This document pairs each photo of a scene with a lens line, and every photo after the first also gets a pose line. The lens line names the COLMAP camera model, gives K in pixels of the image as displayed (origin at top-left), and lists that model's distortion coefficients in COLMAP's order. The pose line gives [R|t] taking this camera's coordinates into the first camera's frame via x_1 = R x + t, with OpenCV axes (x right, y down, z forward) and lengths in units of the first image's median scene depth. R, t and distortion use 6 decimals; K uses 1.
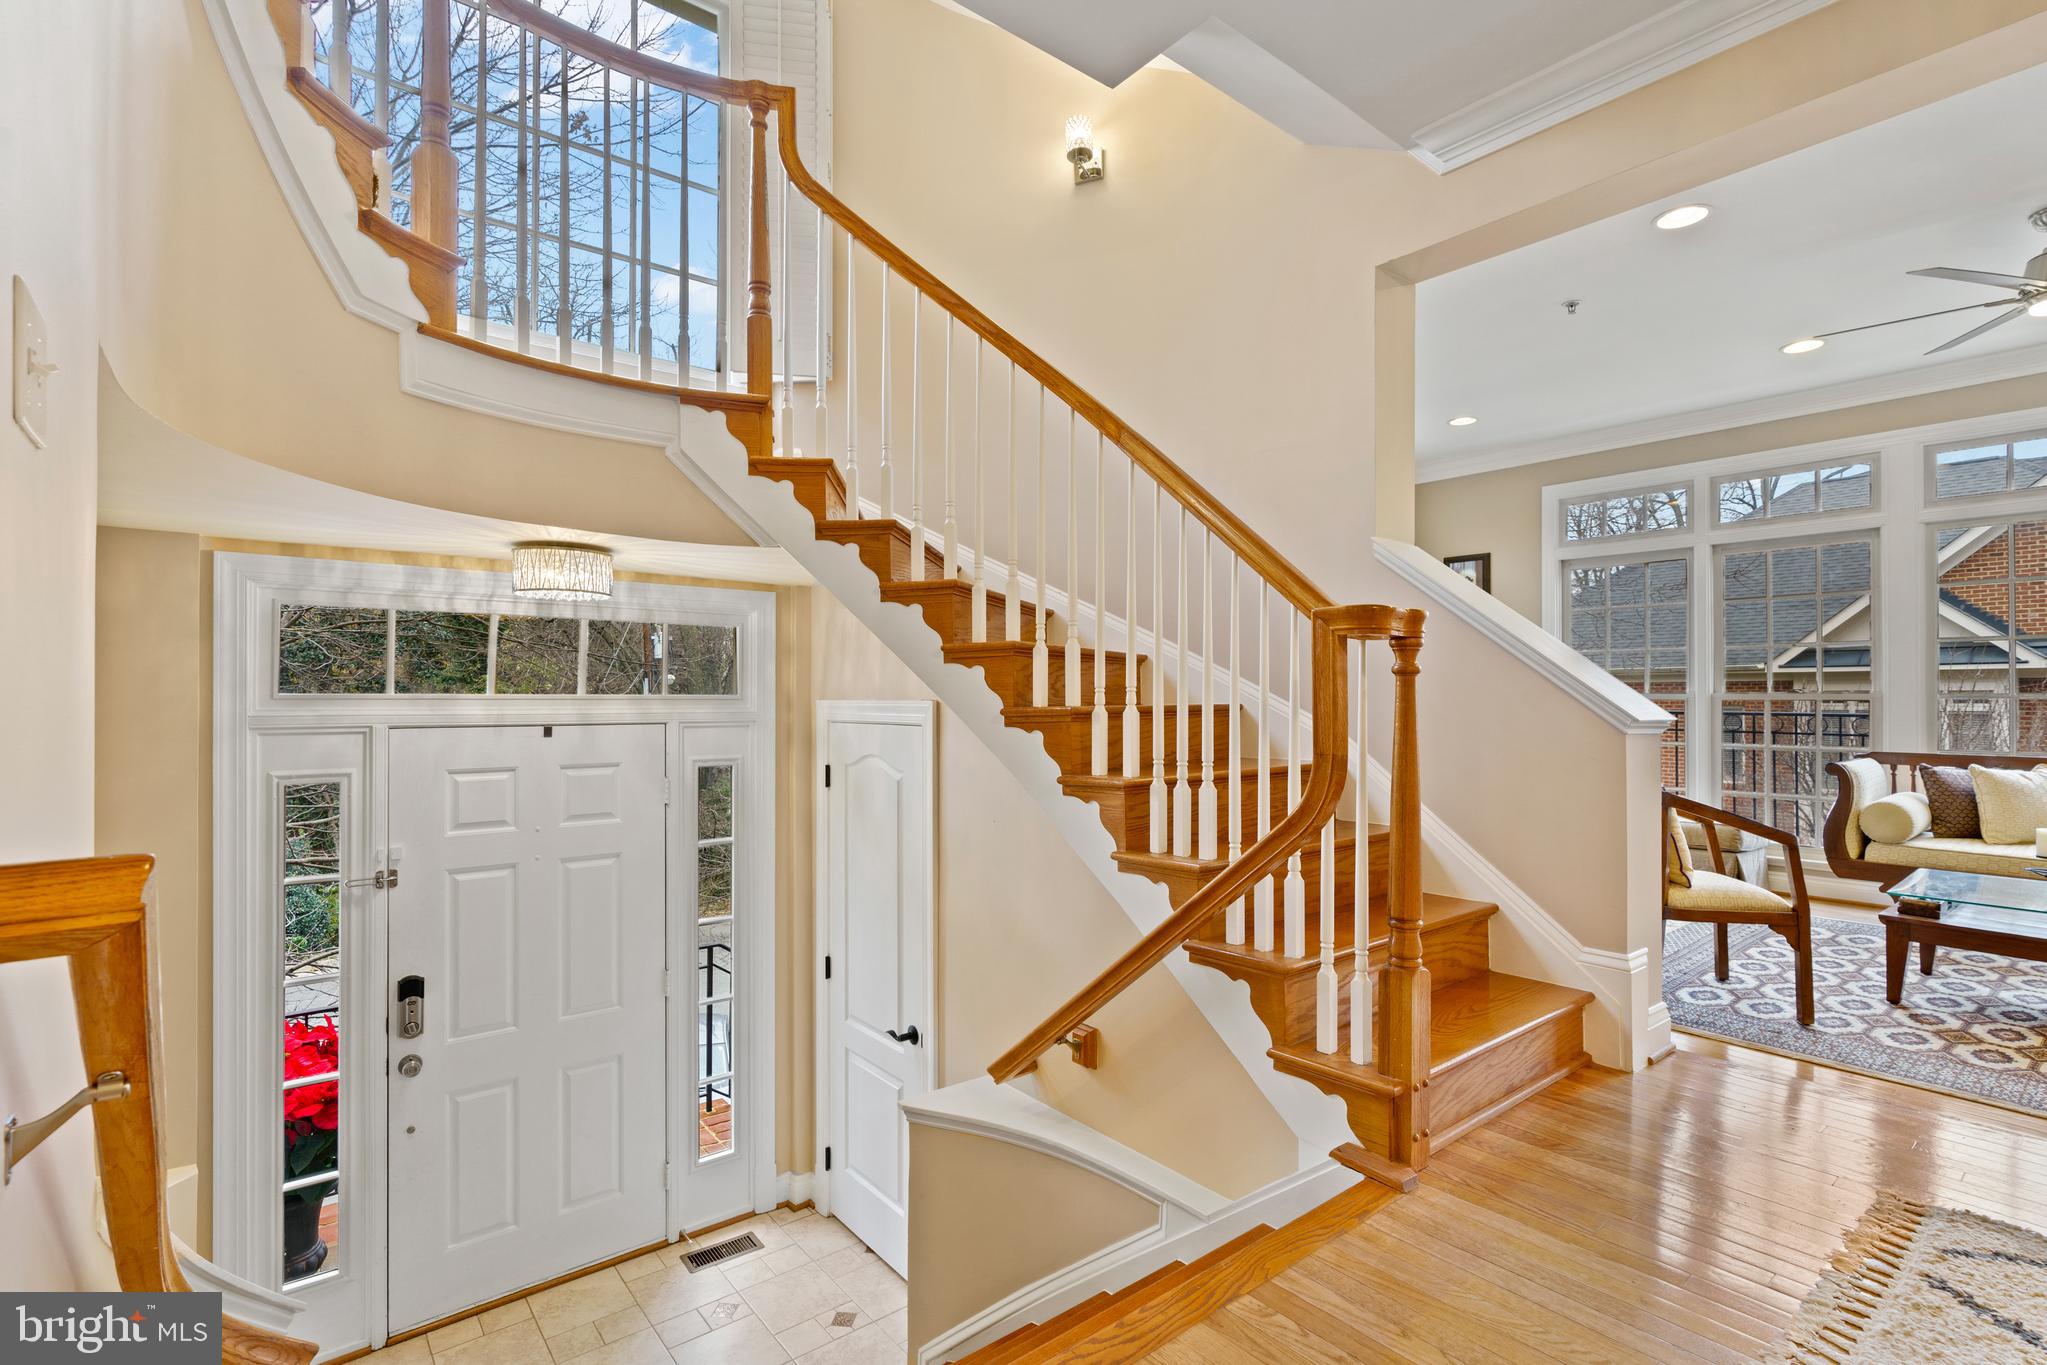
lens RADIAL K [[939.1, 0, 1012.1], [0, 939.1, 688.8], [0, 0, 1]] dist [-0.000689, -0.000323]
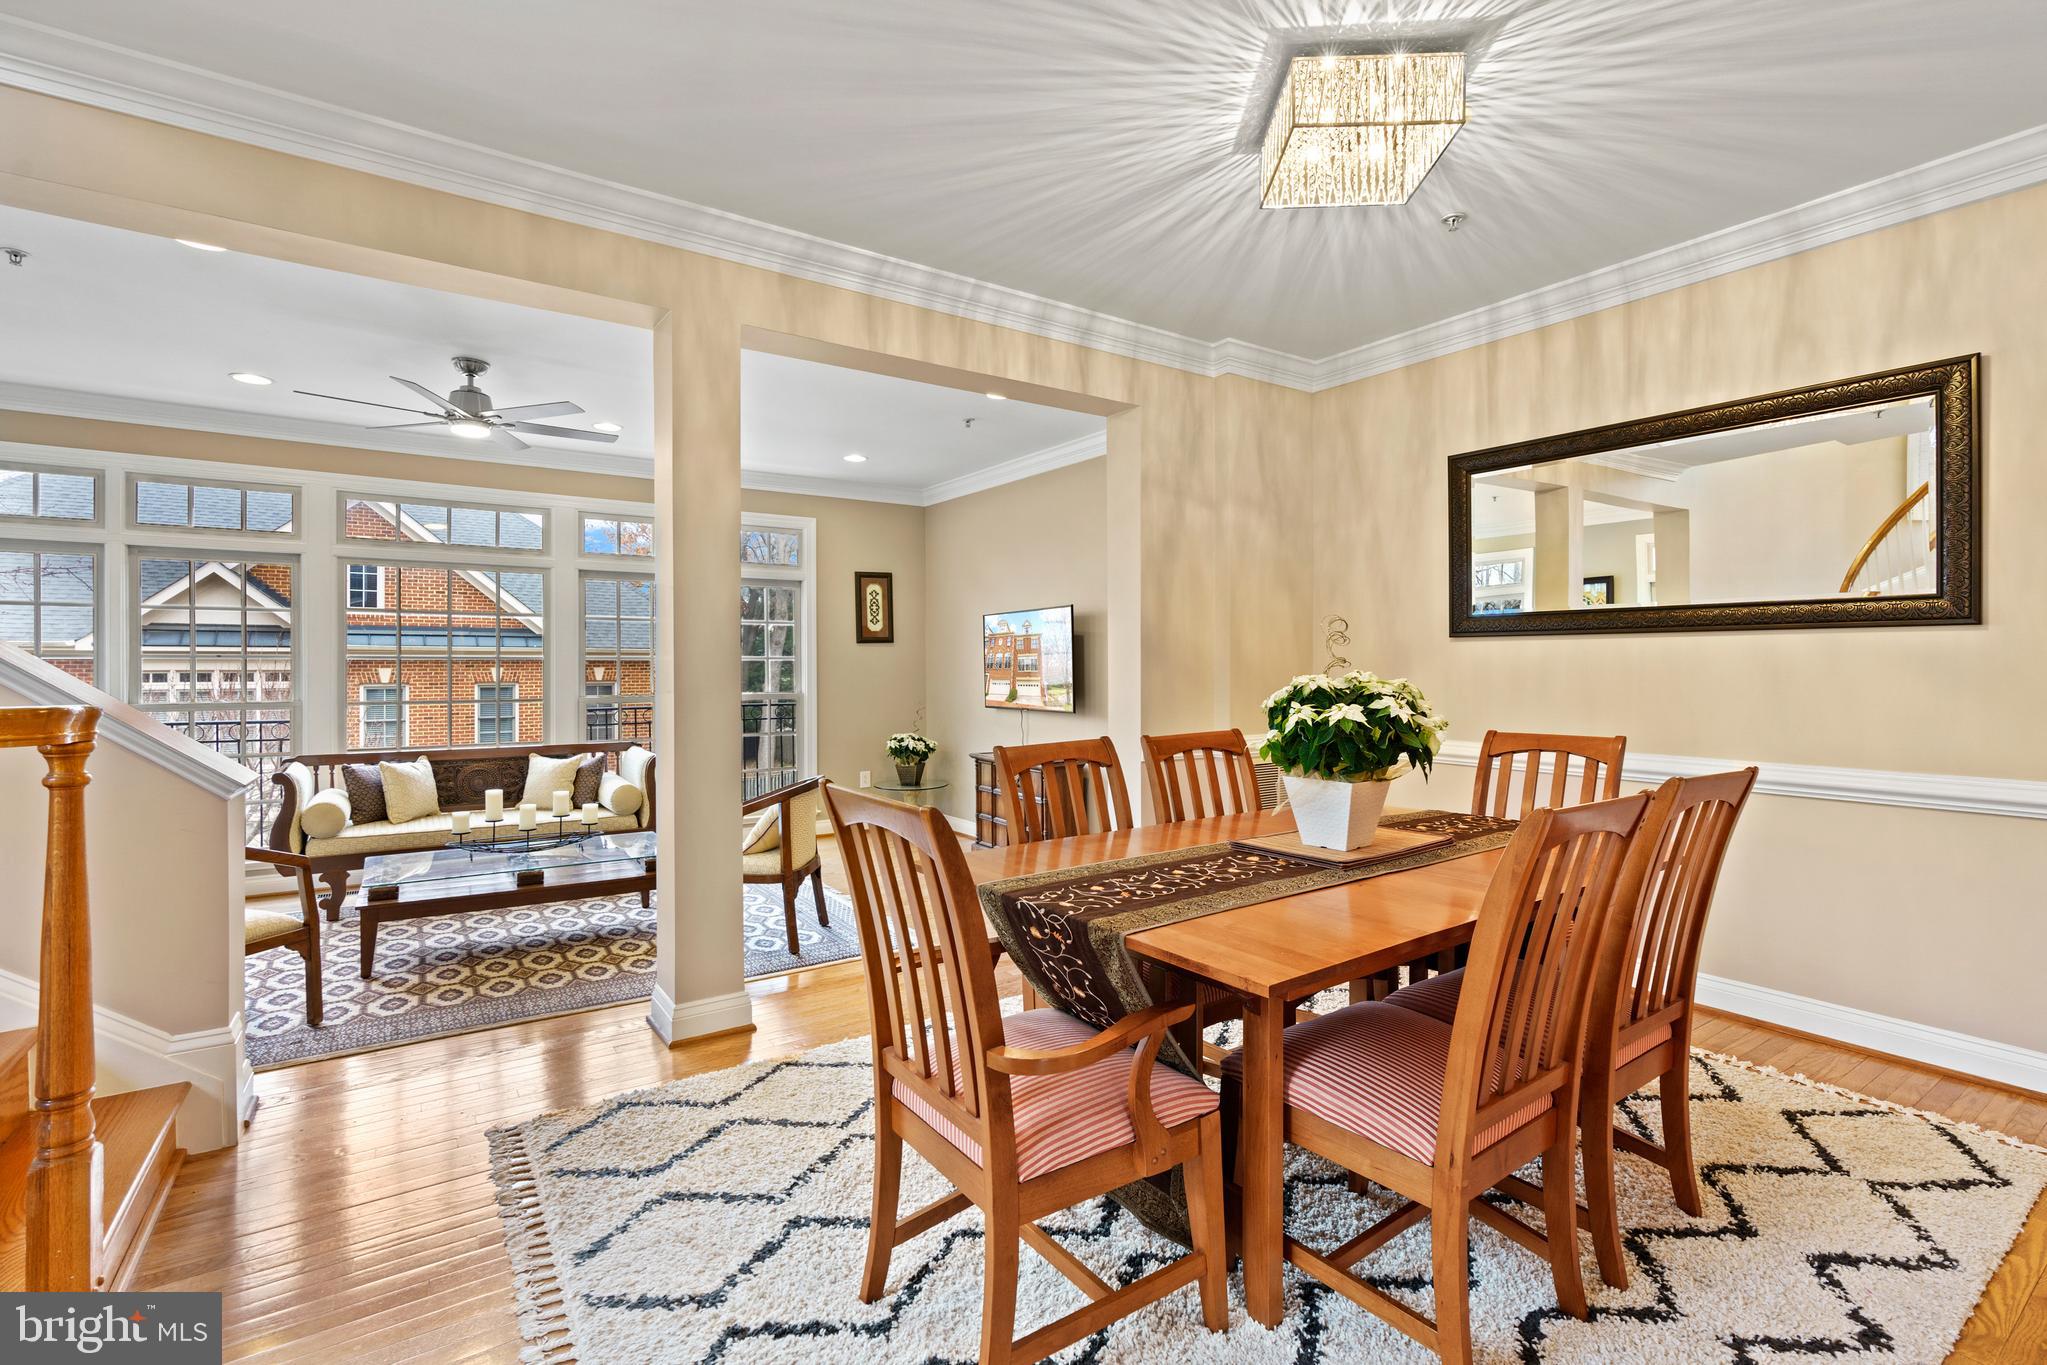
lens RADIAL K [[939.1, 0, 1017.2], [0, 939.1, 671.1], [0, 0, 1]] dist [-0.000689, -0.000323]
pose [[0.088119, -0.011940, 0.996038, -0.180911], [-0.001812, 0.999925, 0.012147, -0.075231], [-0.996108, -0.002876, 0.088091, 0.078738]]
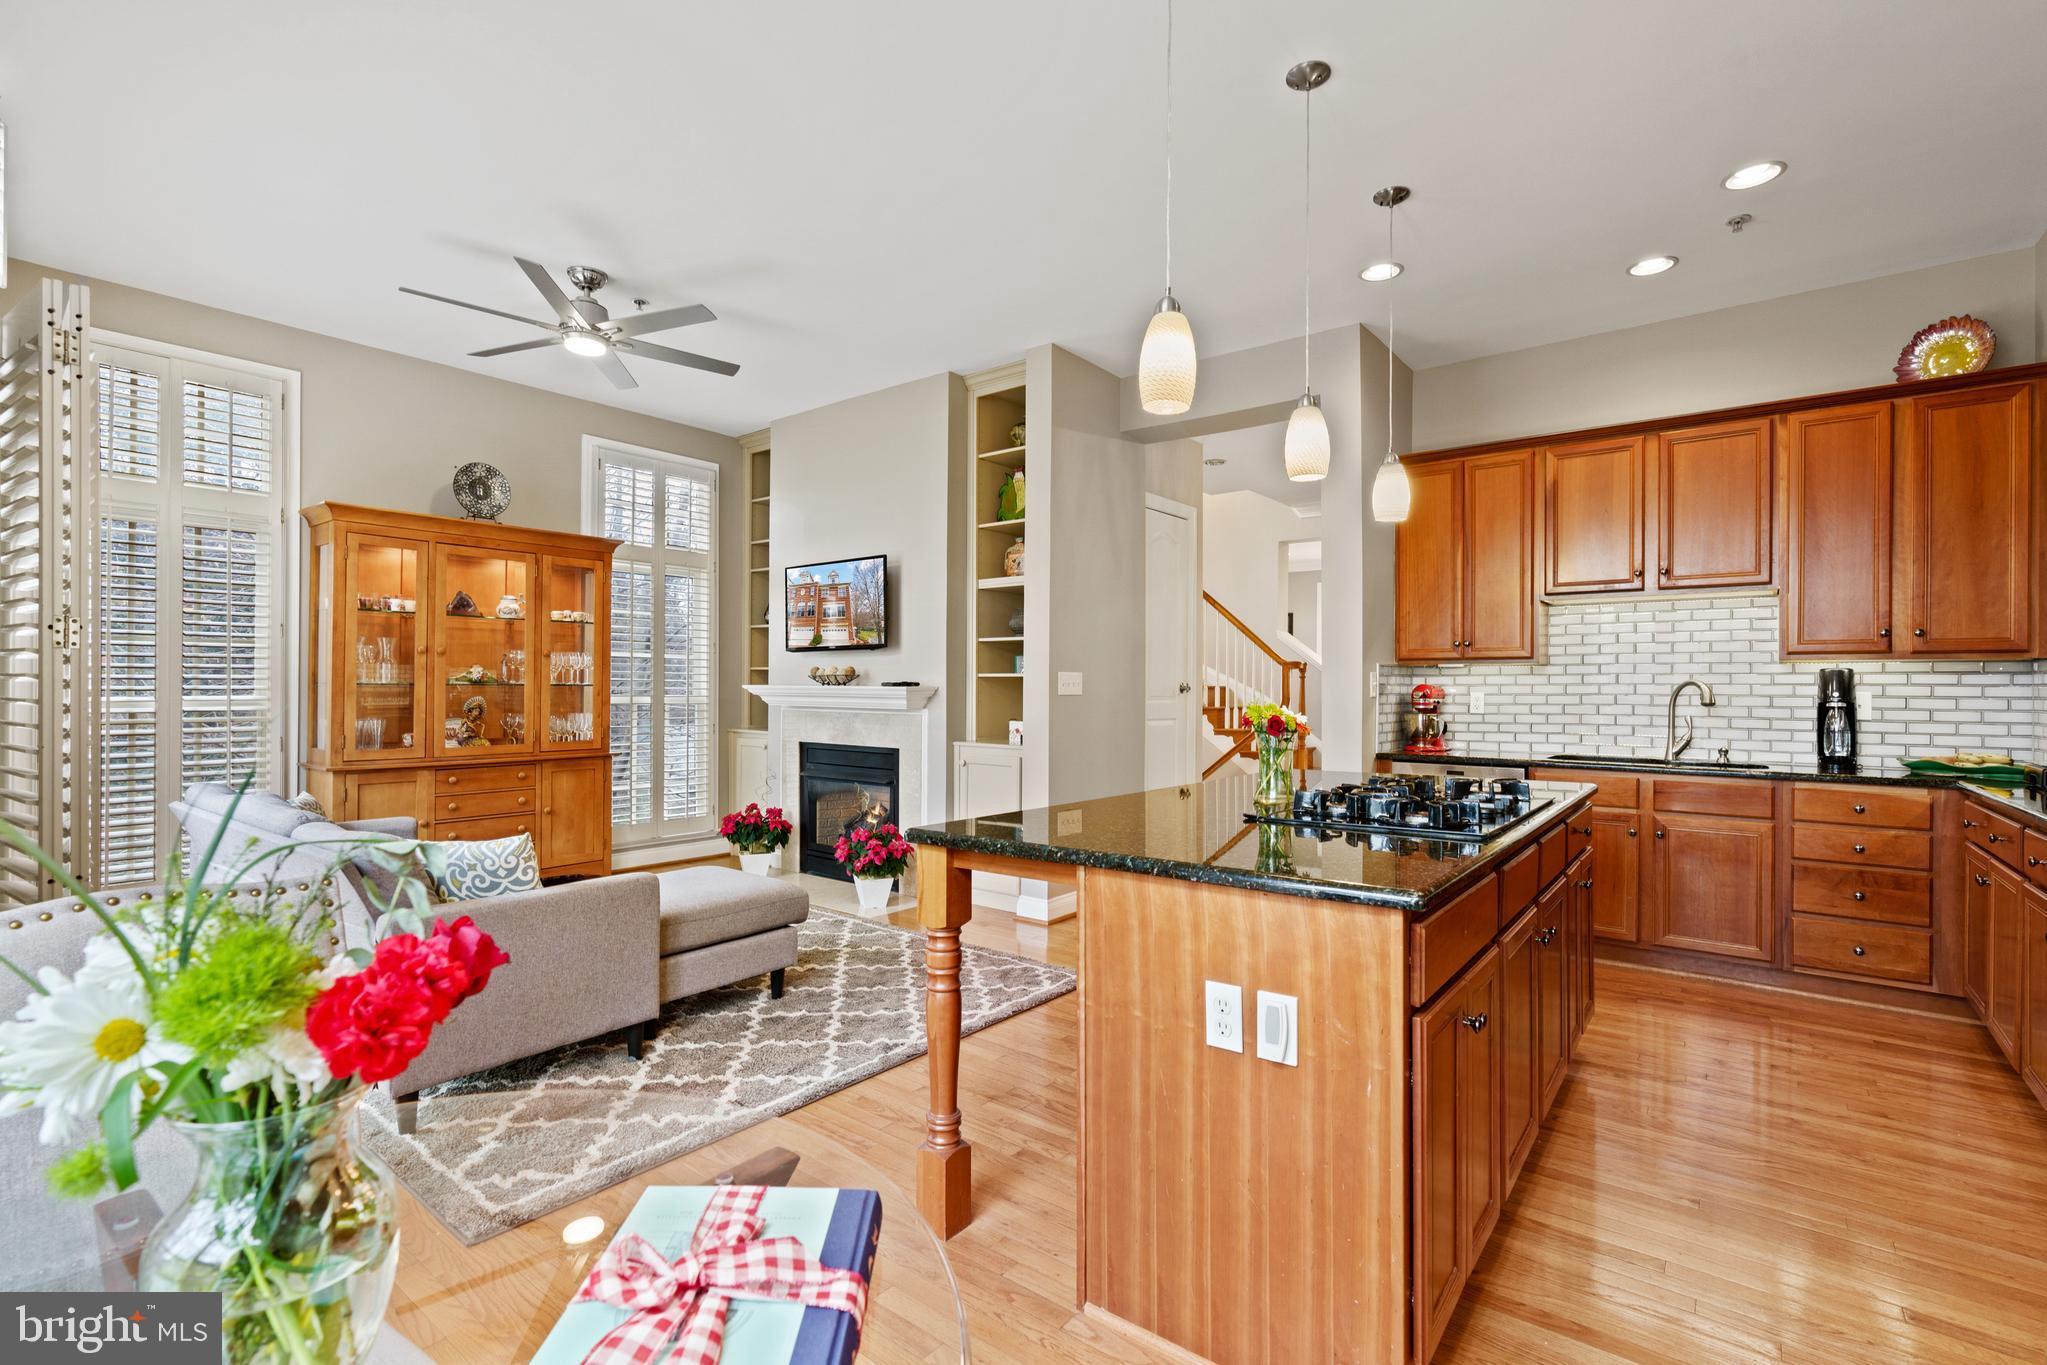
lens RADIAL K [[939.1, 0, 1025.5], [0, 939.1, 686.1], [0, 0, 1]] dist [-0.000689, -0.000323]
pose [[0.975648, 0.000445, 0.219341, -1.078250], [-0.002075, 0.999972, 0.007199, -0.003113], [-0.219331, -0.007479, 0.975622, -1.787016]]
